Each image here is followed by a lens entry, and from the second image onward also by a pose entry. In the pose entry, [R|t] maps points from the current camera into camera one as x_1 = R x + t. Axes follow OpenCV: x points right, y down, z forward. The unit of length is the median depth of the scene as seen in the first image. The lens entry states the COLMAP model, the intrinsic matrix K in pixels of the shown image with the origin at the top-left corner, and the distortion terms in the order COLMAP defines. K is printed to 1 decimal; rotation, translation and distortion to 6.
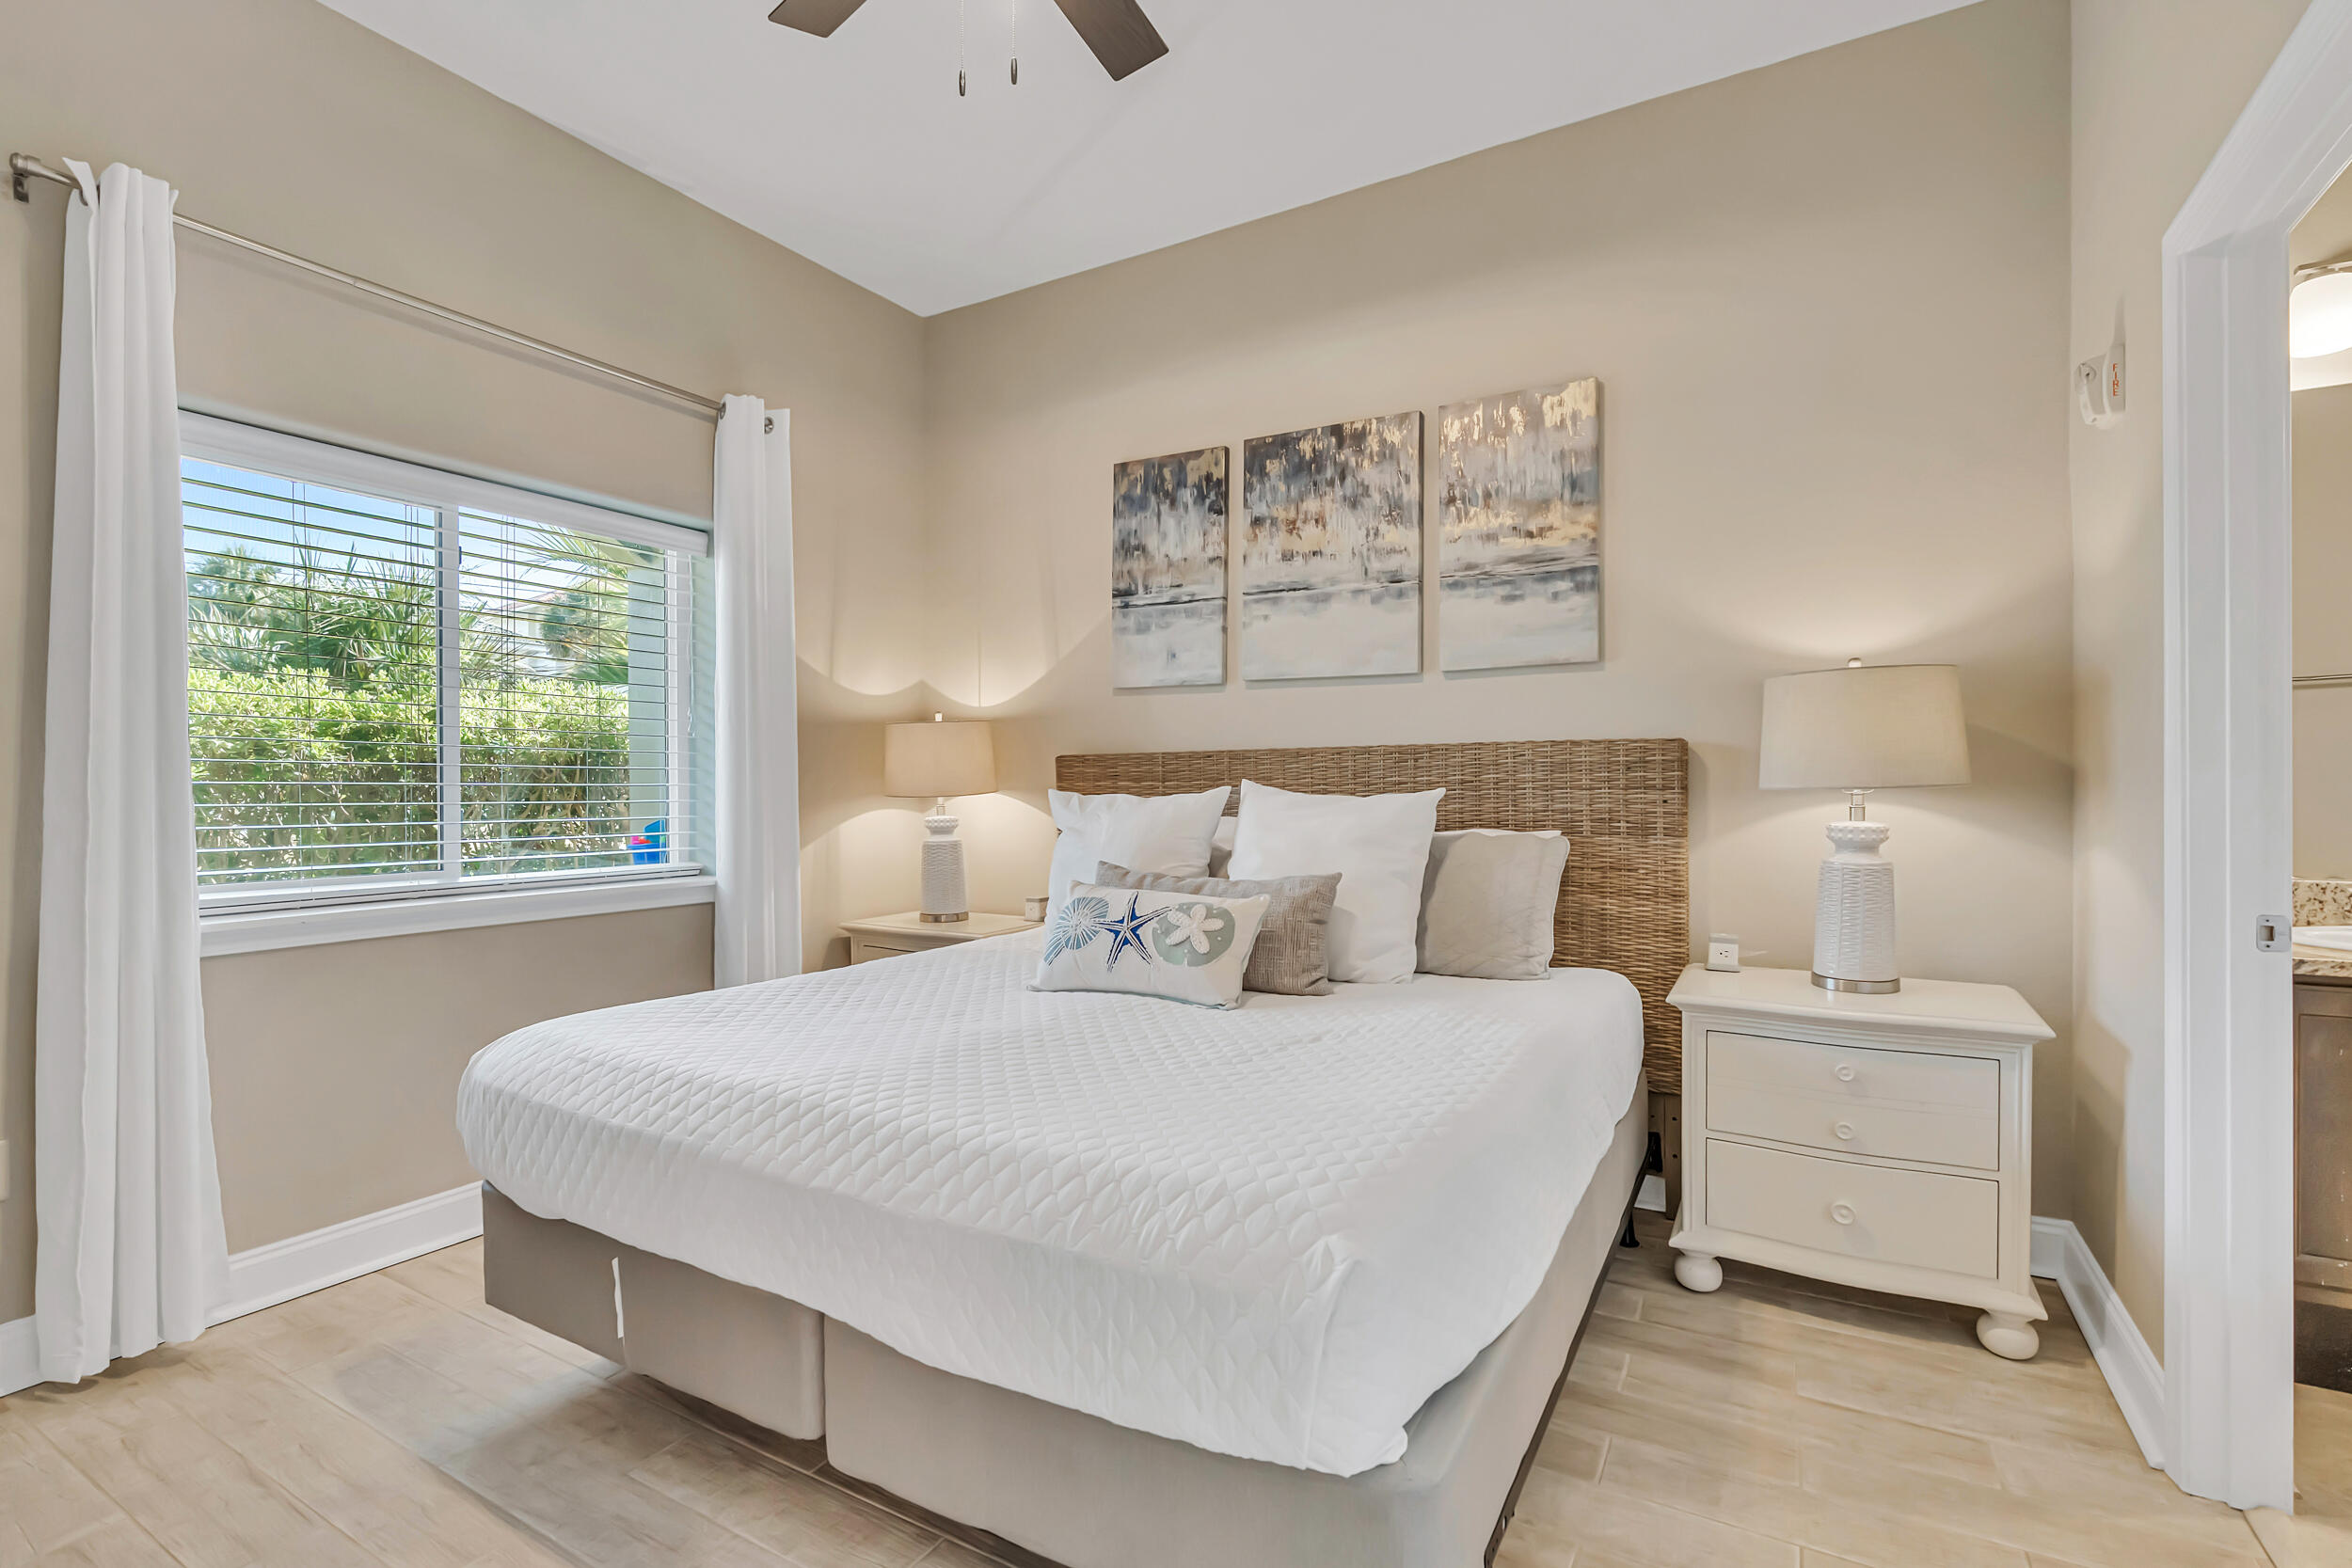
lens RADIAL K [[1058.5, 0, 1183.7], [0, 1058.5, 791.6], [0, 0, 1]] dist [-0.003980, 0.000617]
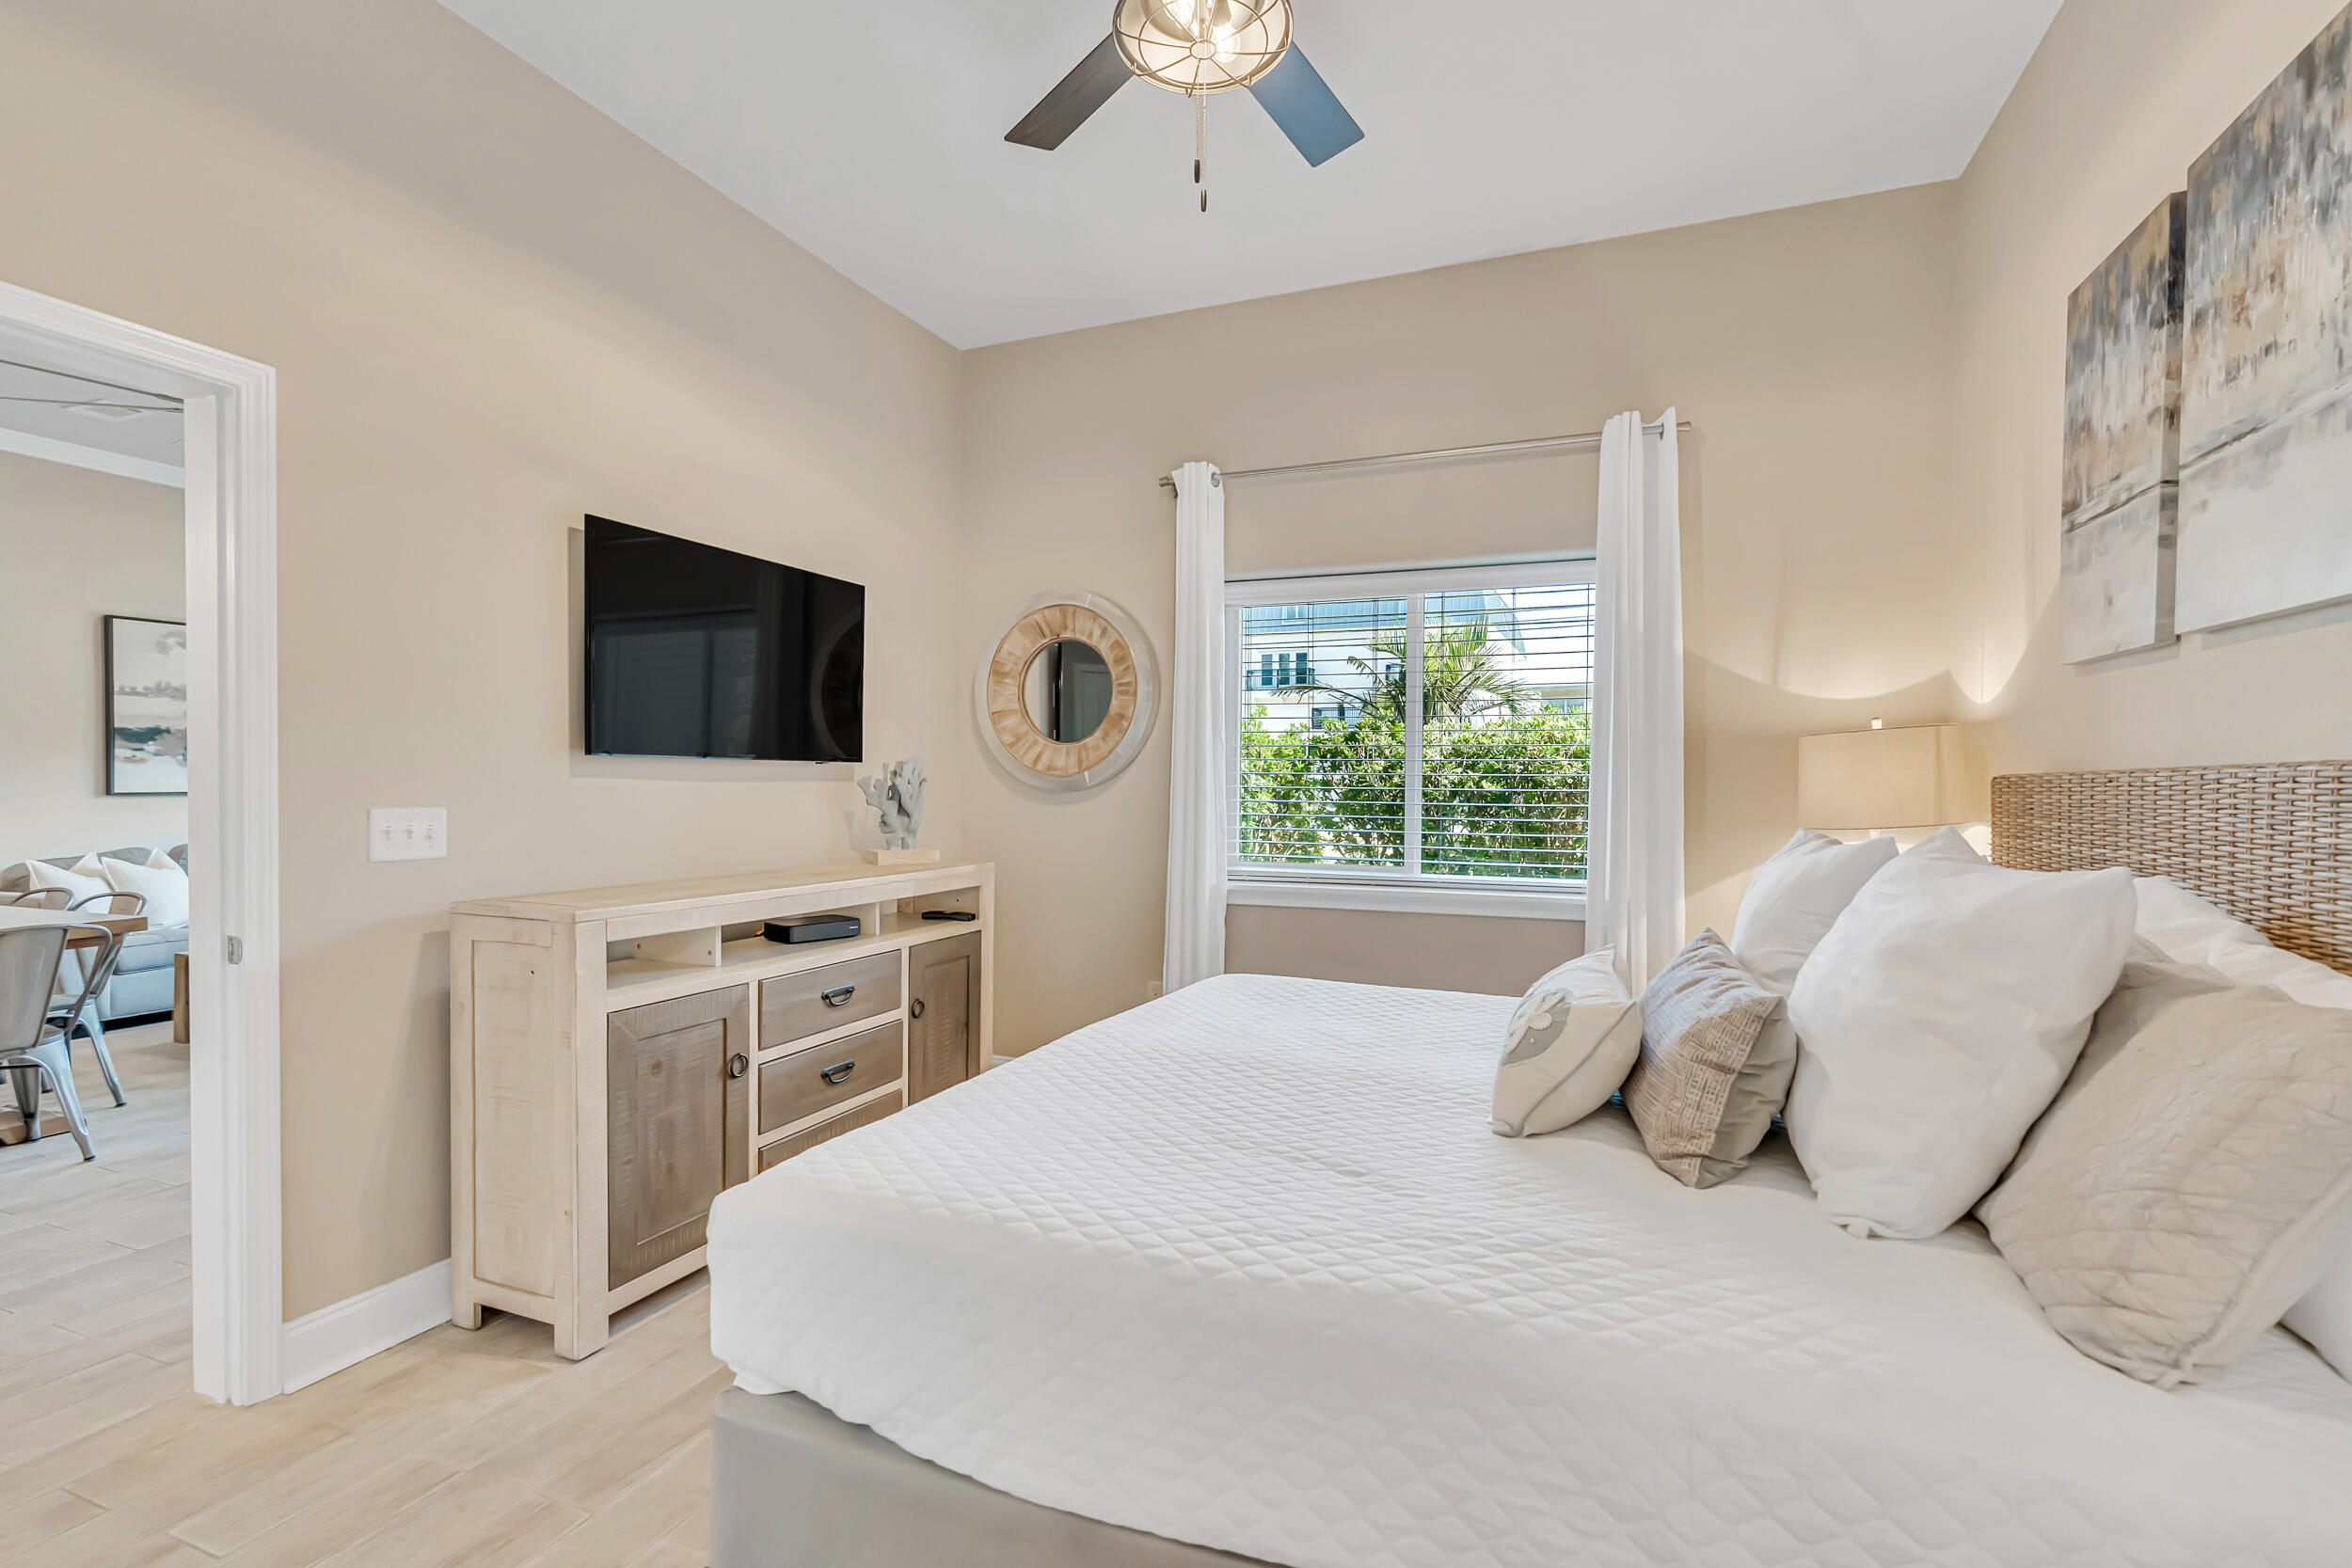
lens RADIAL K [[1058.5, 0, 1183.7], [0, 1058.5, 791.6], [0, 0, 1]] dist [-0.003980, 0.000617]
pose [[0.145337, 0.012136, -0.989308, 0.529961], [-0.008907, 0.999900, 0.010957, -0.031066], [0.989342, 0.007219, 0.145431, 0.469802]]
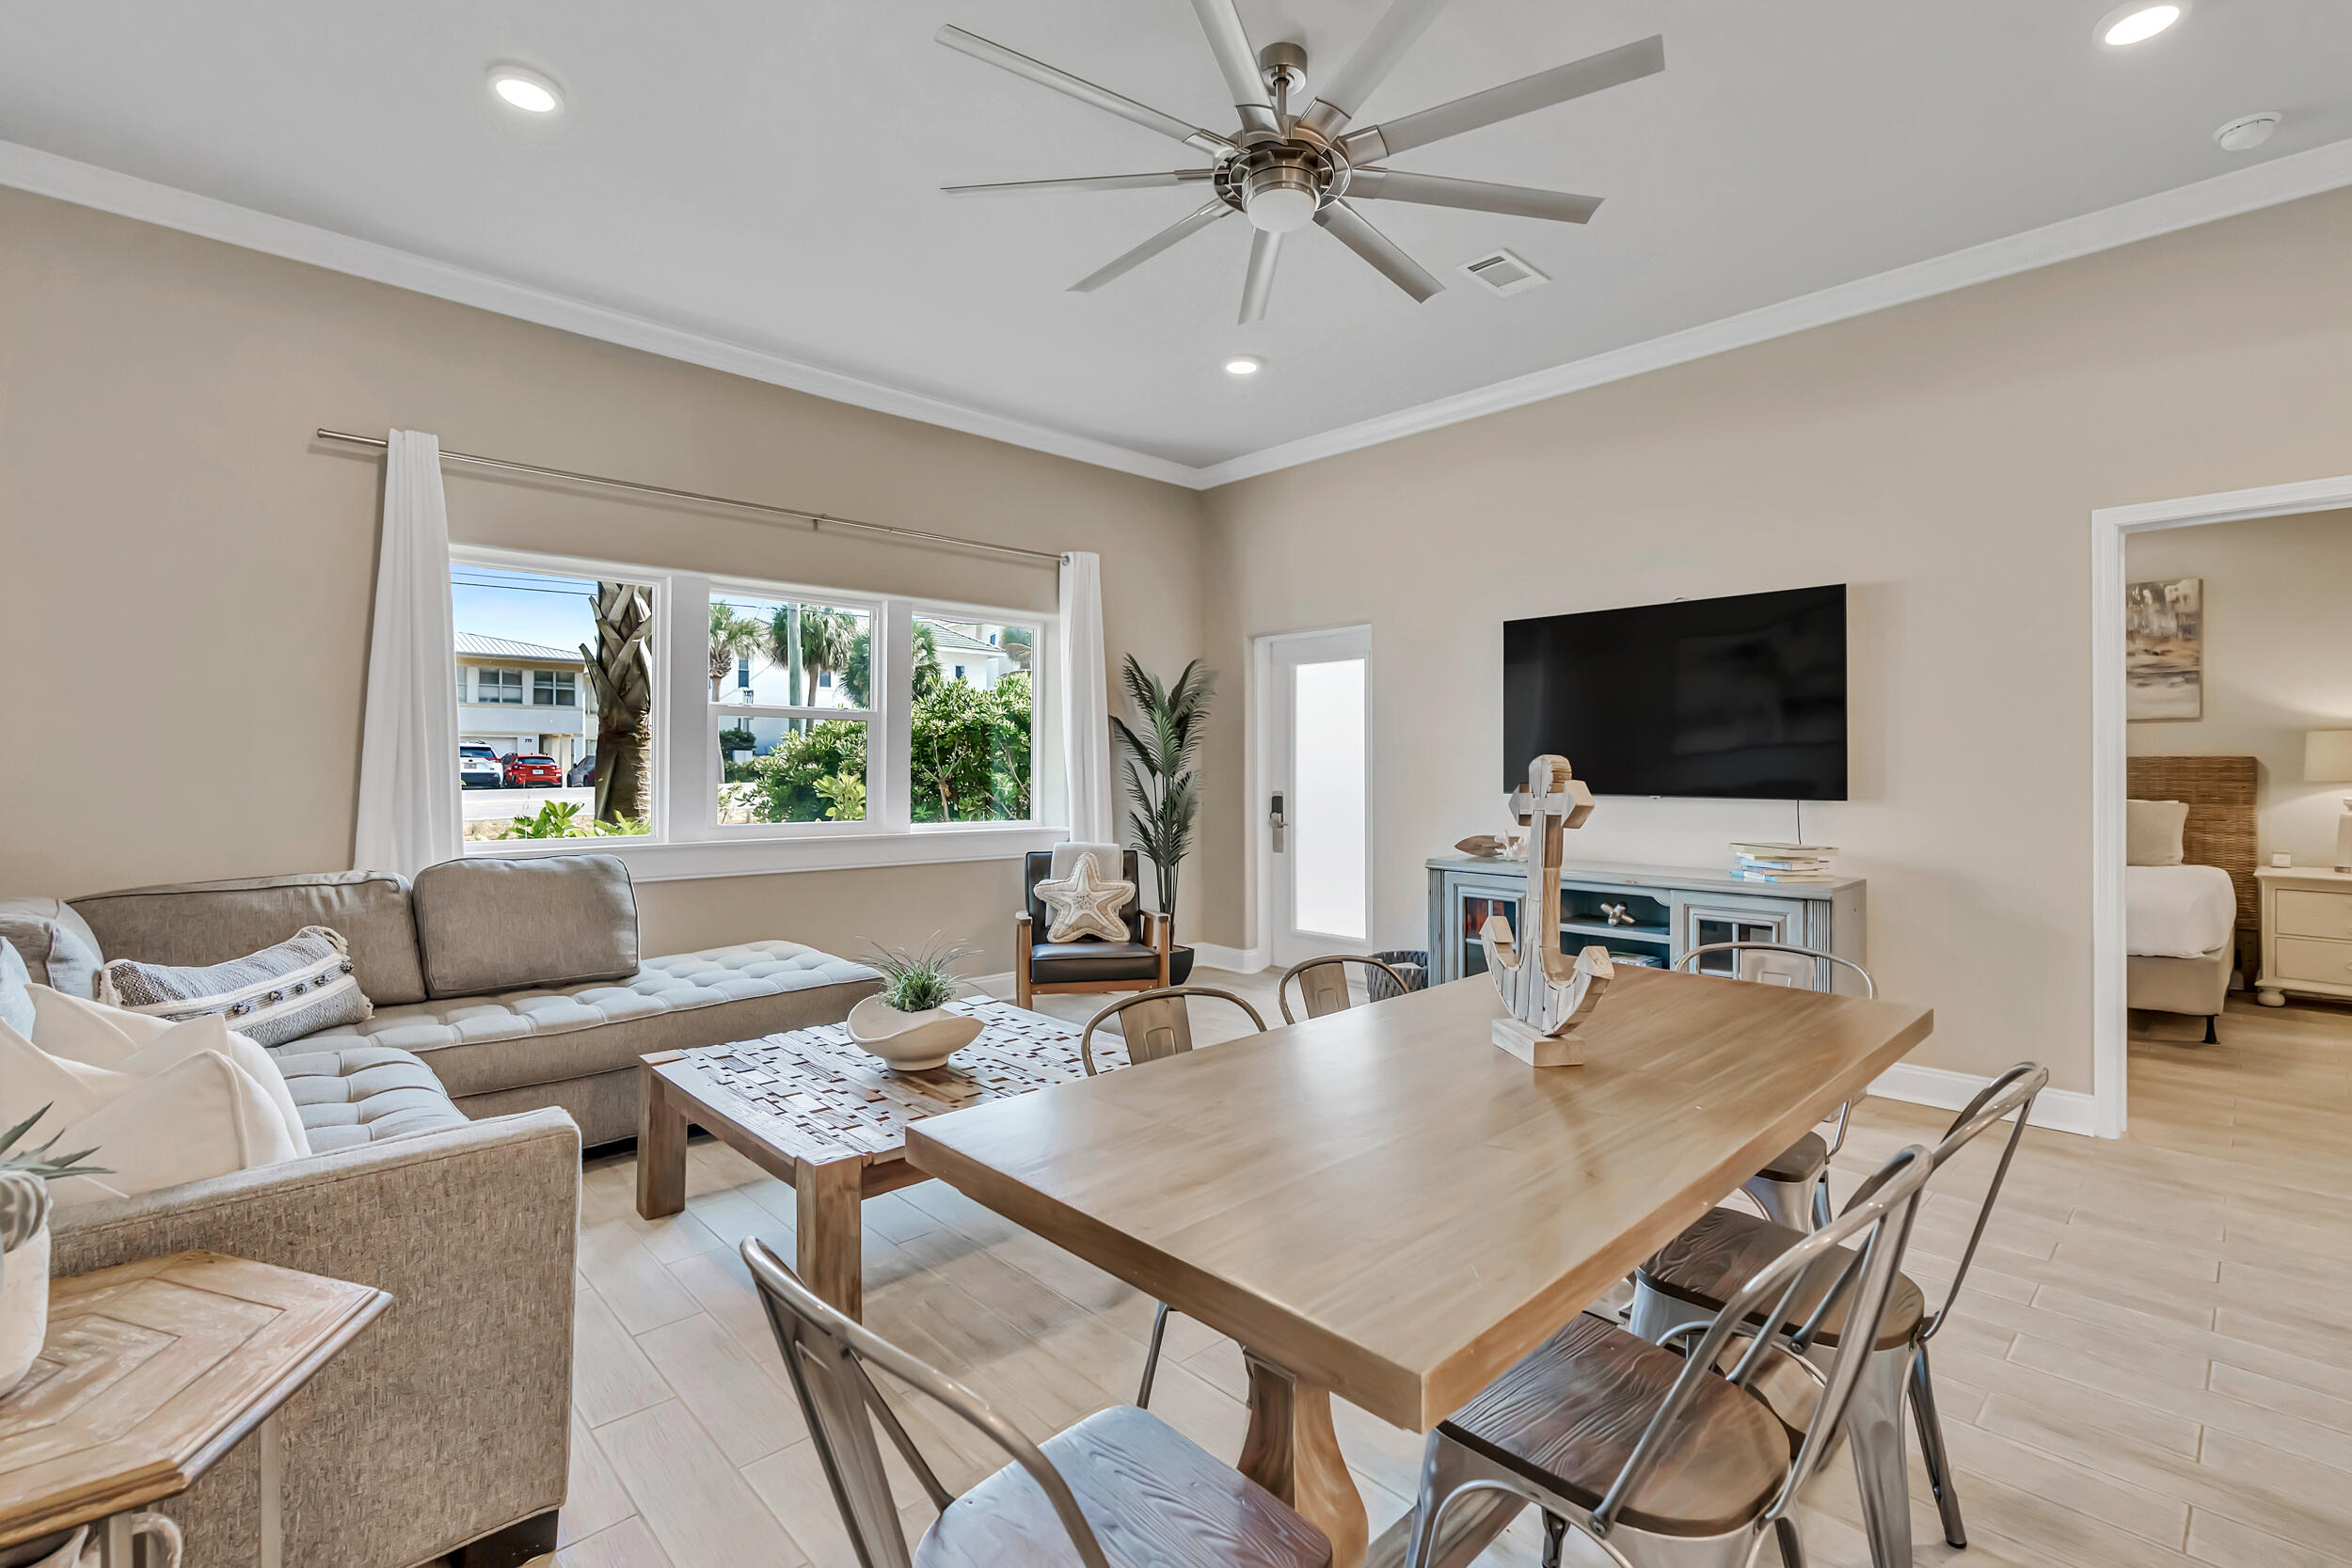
lens RADIAL K [[1062.5, 0, 1176.0], [0, 1062.5, 767.6], [0, 0, 1]] dist [-0.003595, -0.000362]
pose [[0.959414, 0.002793, -0.281989, -0.905936], [-0.004496, 0.999975, -0.005391, -0.008061], [0.281967, 0.006440, 0.959402, -1.477270]]
